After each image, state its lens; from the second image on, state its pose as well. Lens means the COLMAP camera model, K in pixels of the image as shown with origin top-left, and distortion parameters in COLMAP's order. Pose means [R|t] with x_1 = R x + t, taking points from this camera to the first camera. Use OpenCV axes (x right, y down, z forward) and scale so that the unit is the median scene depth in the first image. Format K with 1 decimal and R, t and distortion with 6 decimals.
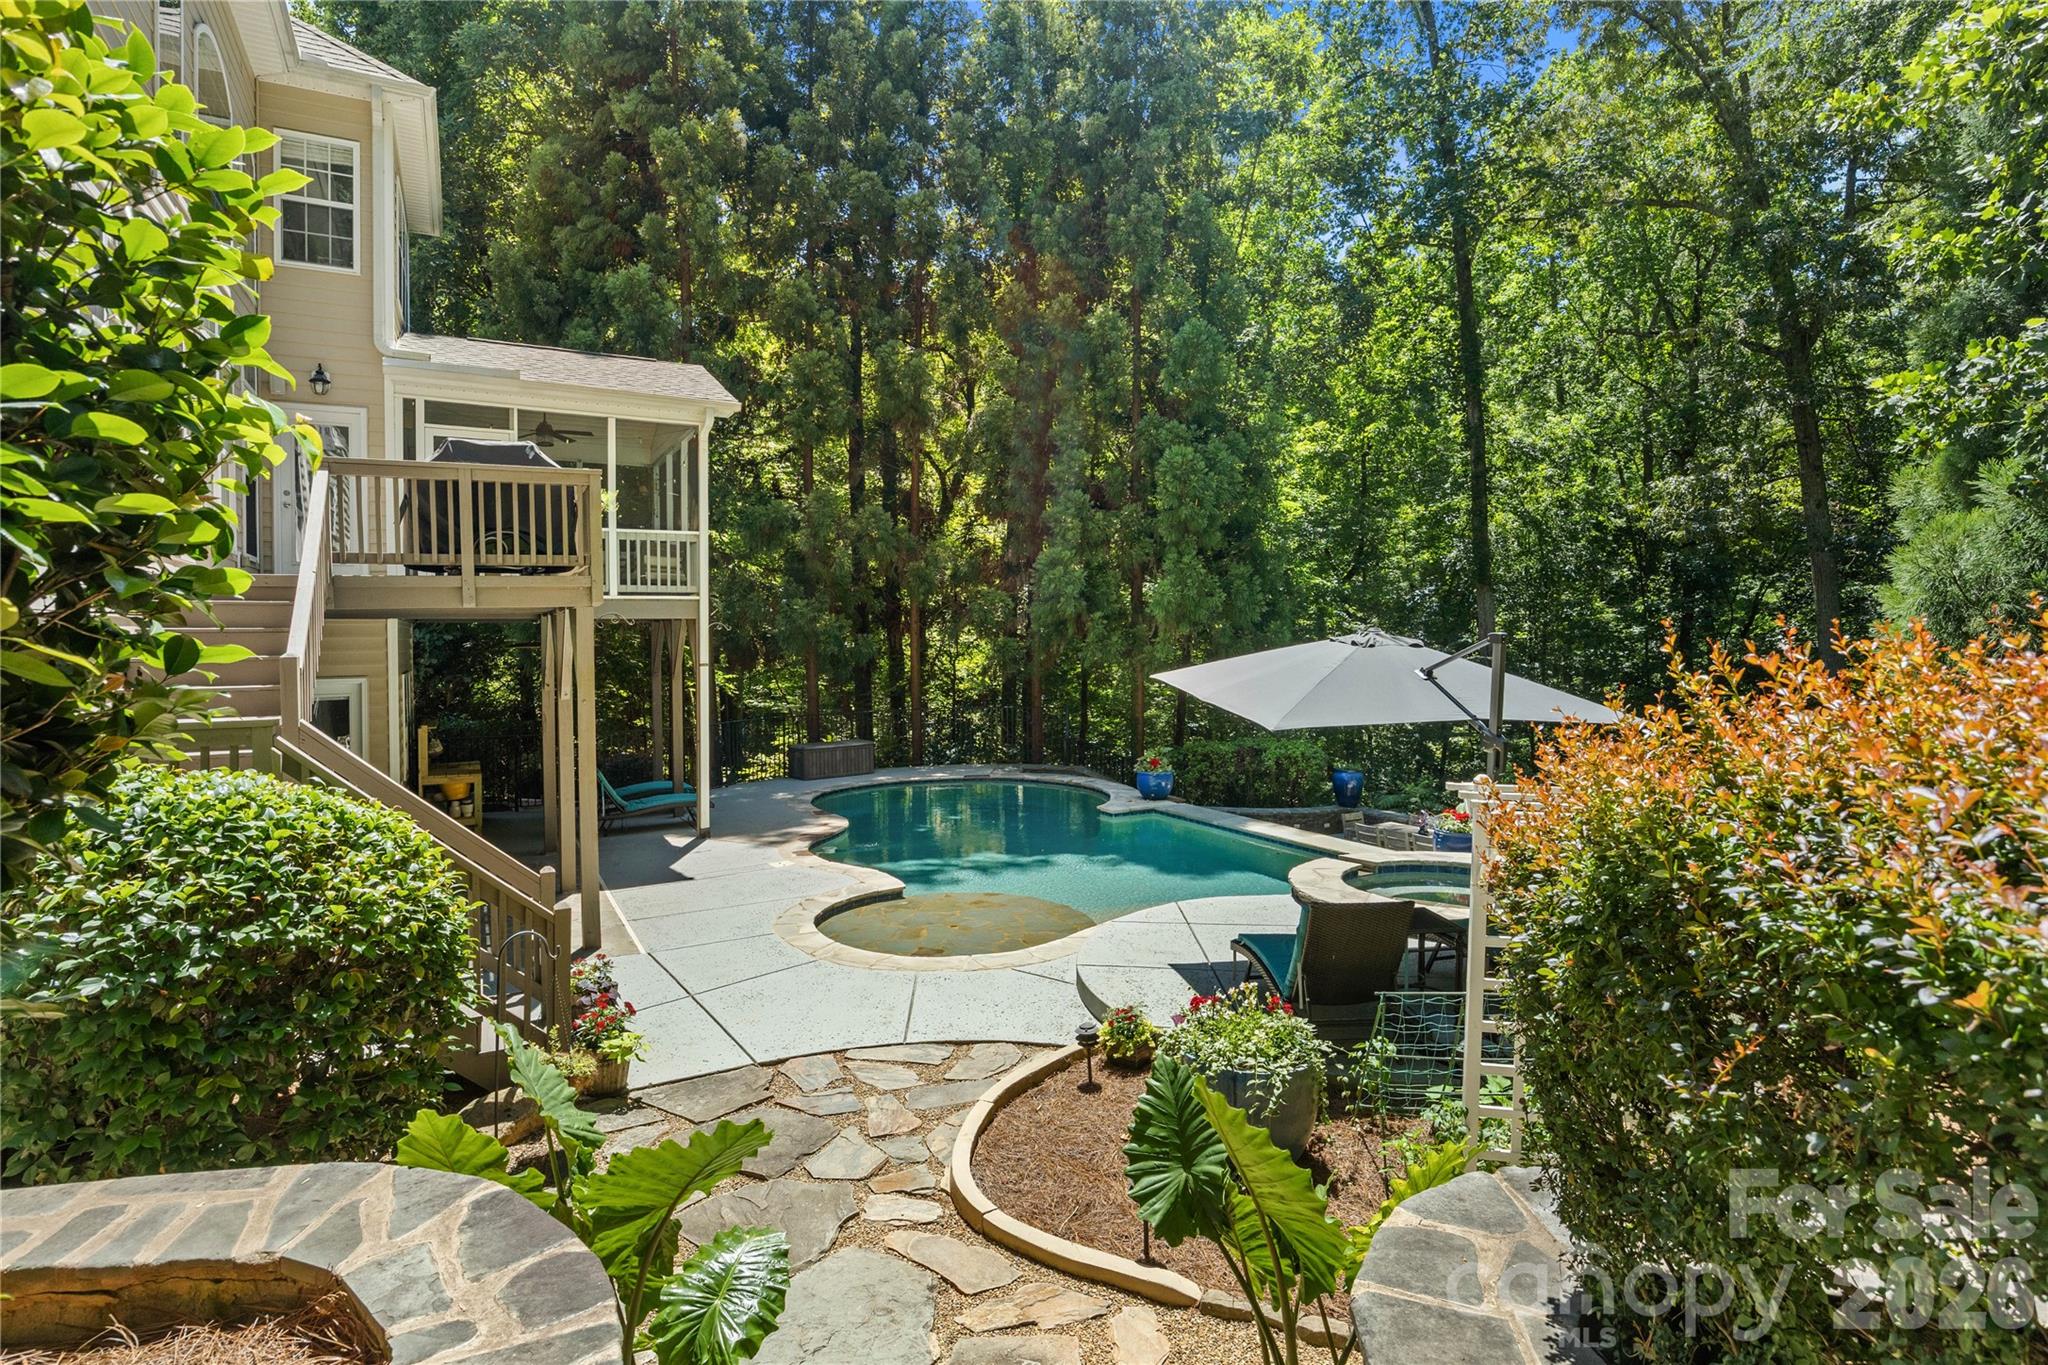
lens RADIAL K [[1058.2, 0, 1029.9], [0, 1058.2, 650.6], [0, 0, 1]] dist [0.005125, 0.000632]
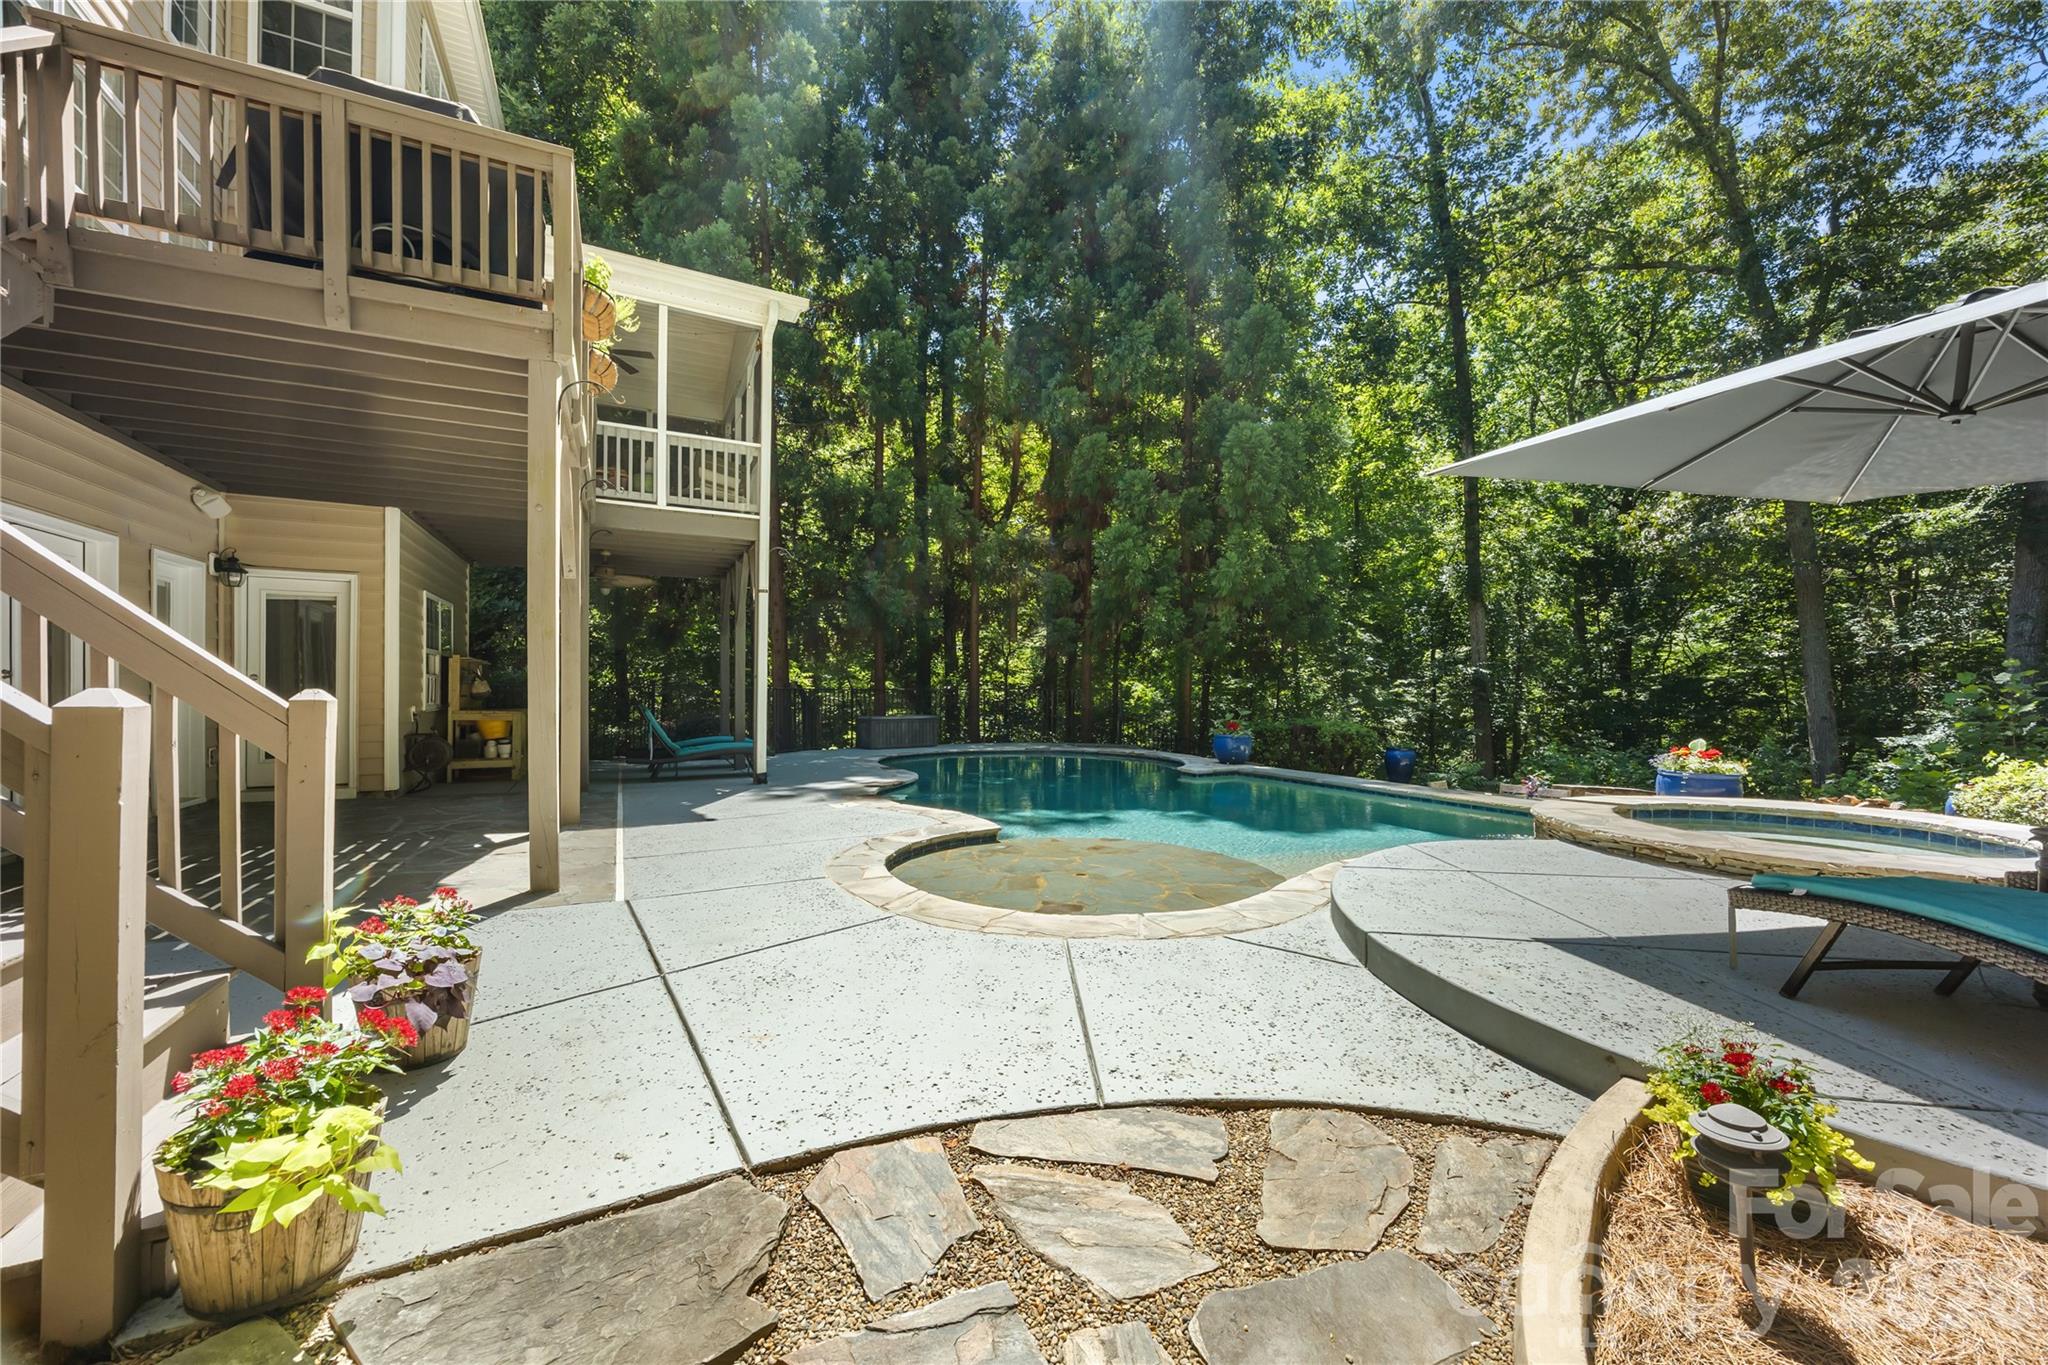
lens RADIAL K [[790.8, 0, 1025.7], [0, 790.8, 689.6], [0, 0, 1]] dist [-0.000514, -0.000116]
pose [[0.999760, 0.013545, -0.017201, -0.111427], [-0.013728, 0.999850, -0.010552, 0.156225], [0.017056, 0.010786, 0.999796, 0.514335]]
